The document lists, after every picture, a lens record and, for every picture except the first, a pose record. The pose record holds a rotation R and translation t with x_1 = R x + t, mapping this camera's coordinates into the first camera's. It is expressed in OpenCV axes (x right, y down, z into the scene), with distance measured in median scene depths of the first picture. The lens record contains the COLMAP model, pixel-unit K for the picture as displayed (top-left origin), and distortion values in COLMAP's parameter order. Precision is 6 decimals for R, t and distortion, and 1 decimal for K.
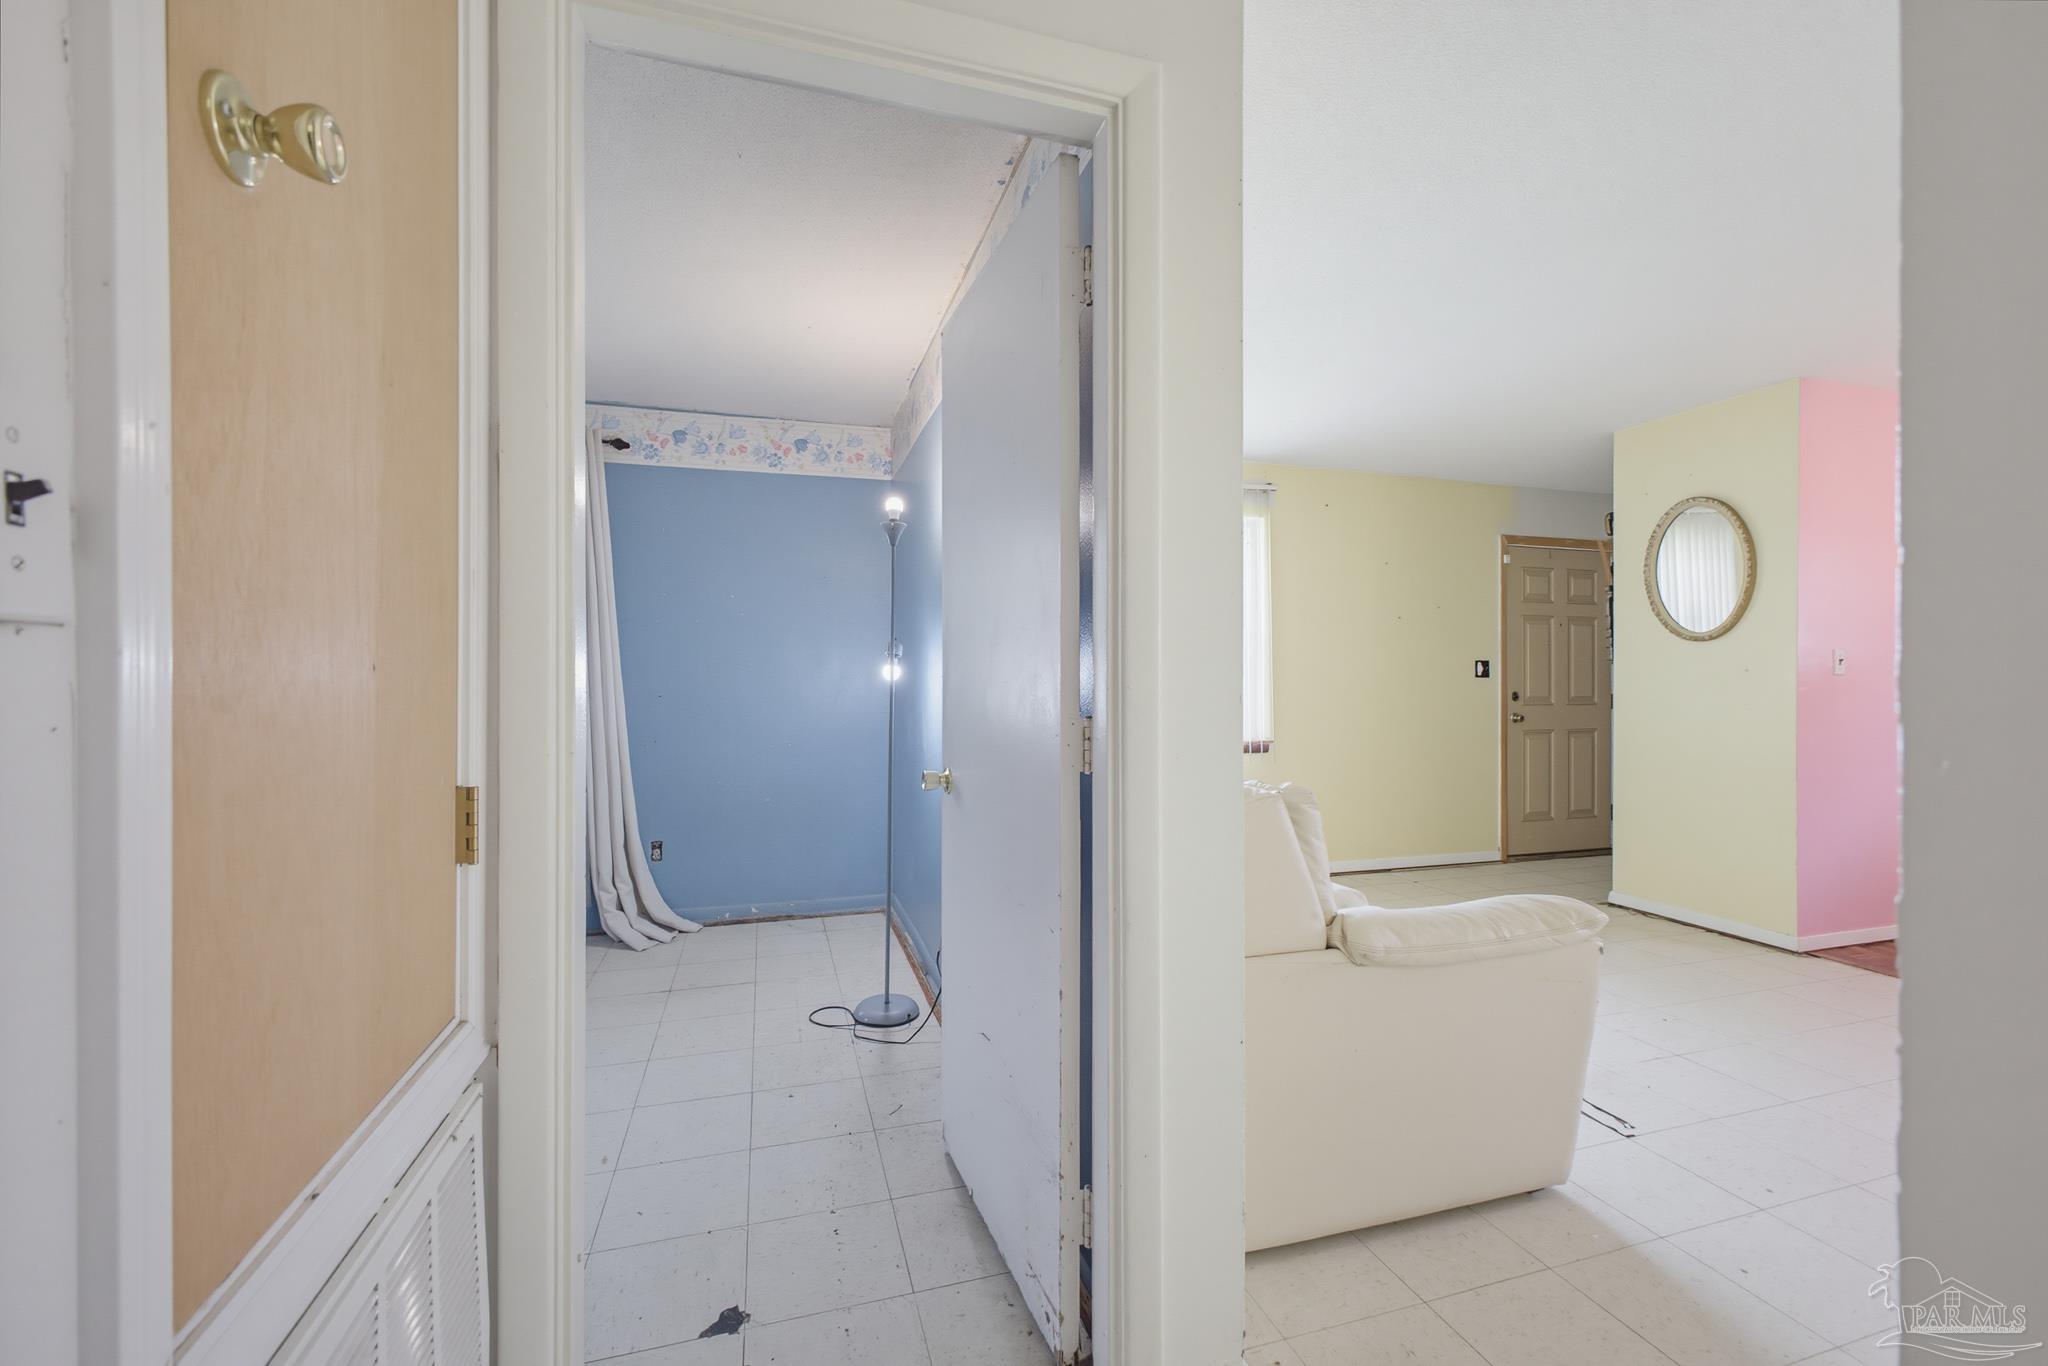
lens RADIAL K [[861.6, 0, 1015.9], [0, 861.6, 686.1], [0, 0, 1]] dist [-0.000604, -0.000007]
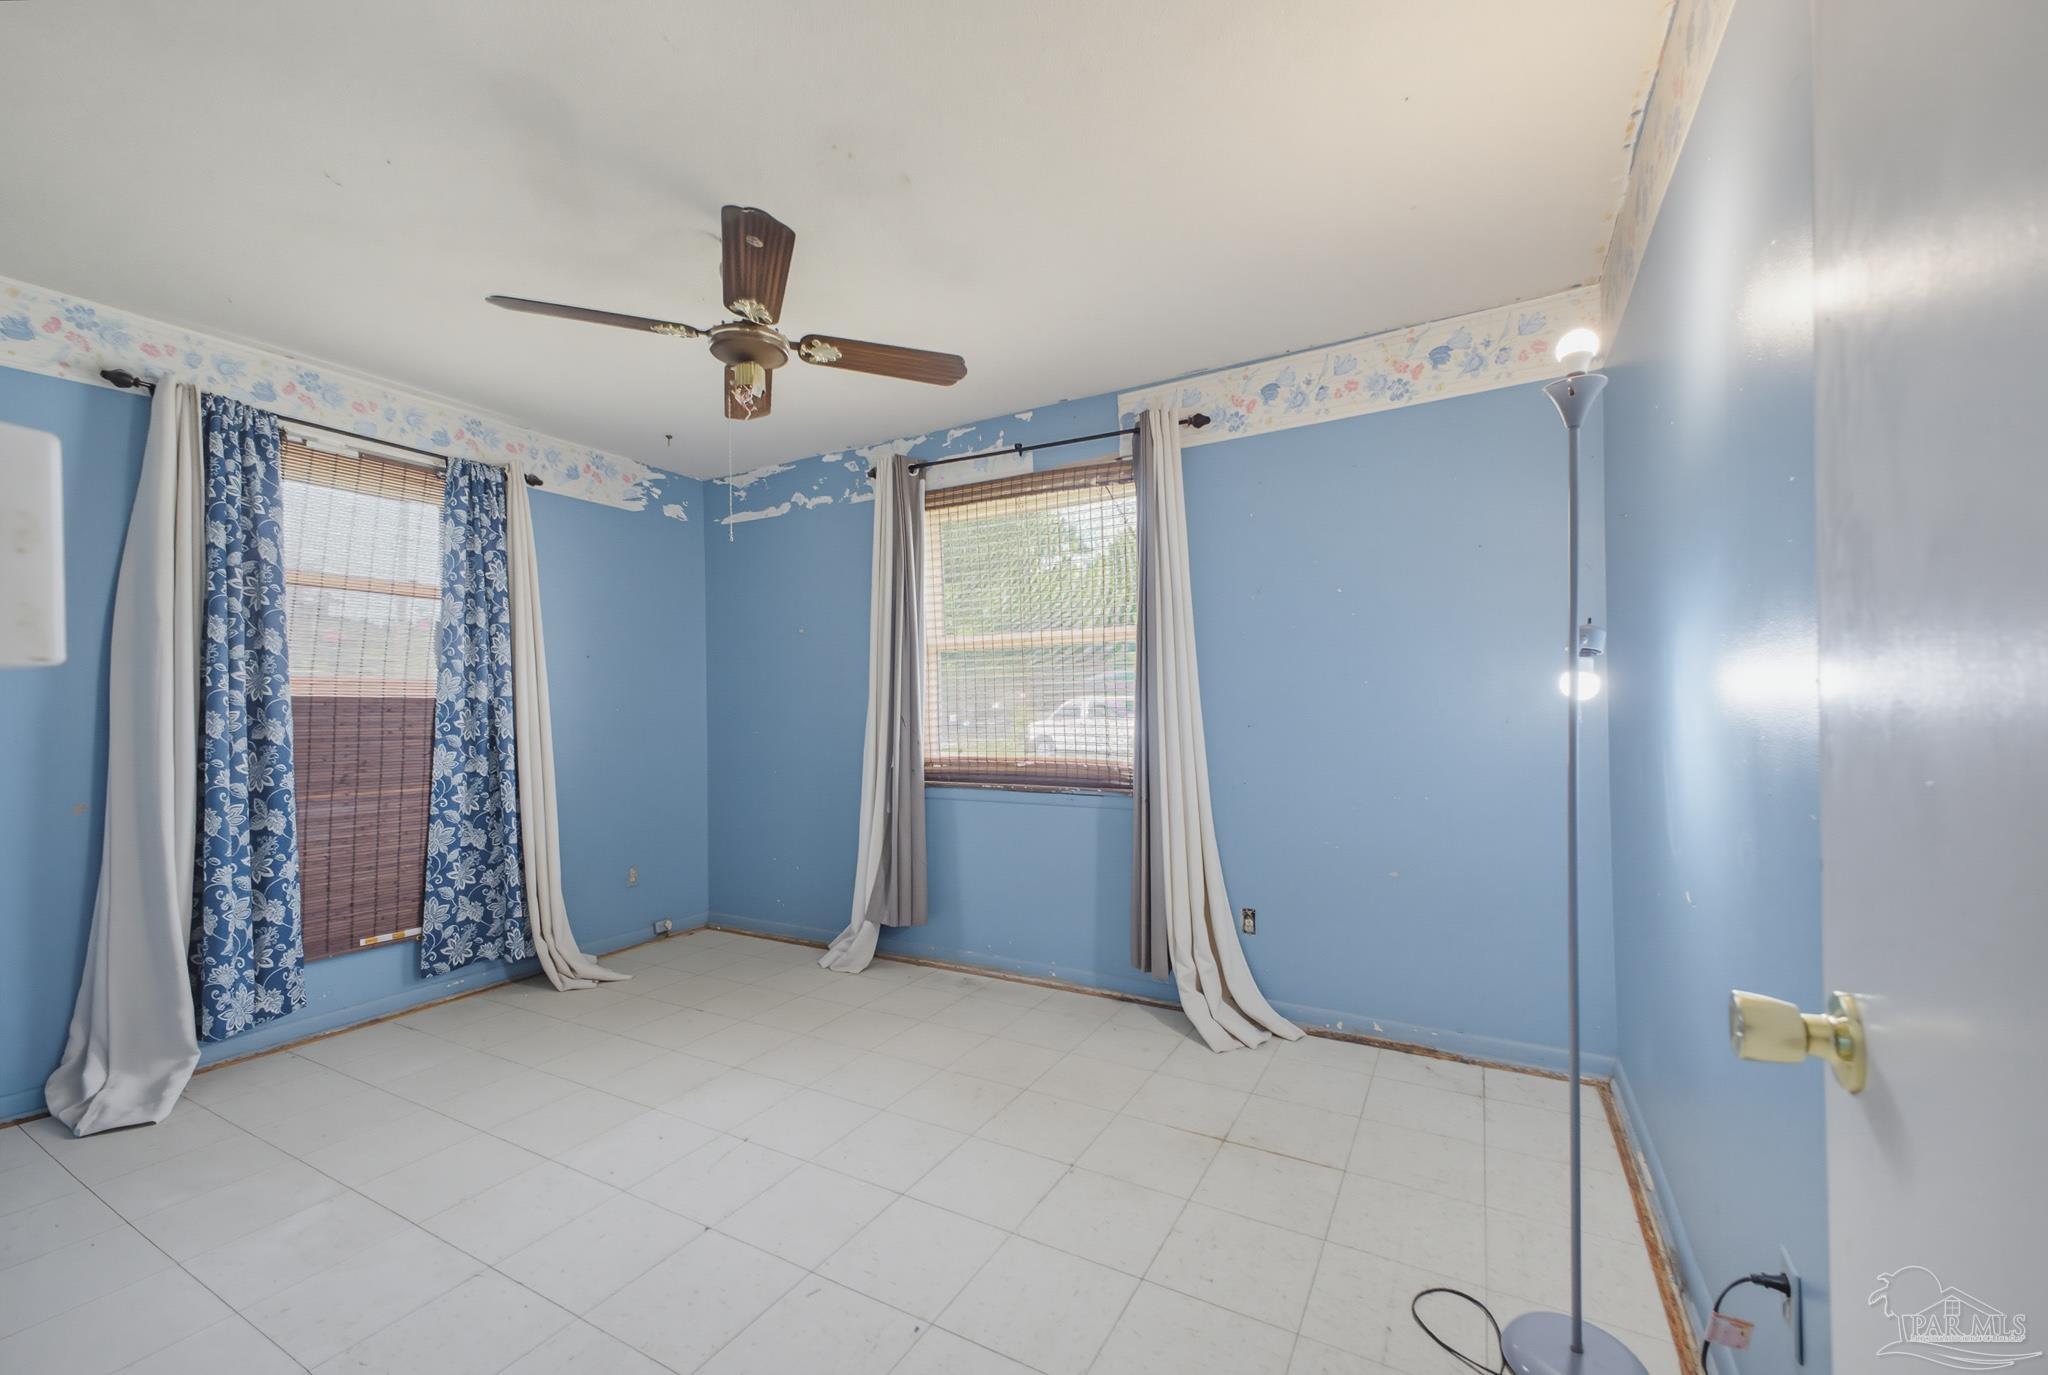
lens RADIAL K [[811.5, 0, 1011.7], [0, 811.5, 704.7], [0, 0, 1]] dist [0.000550, -0.000222]
pose [[0.686936, -0.013550, -0.726592, -0.021376], [0.010415, 0.999907, -0.008800, -0.003520], [0.726643, -0.001523, 0.687013, 0.327862]]
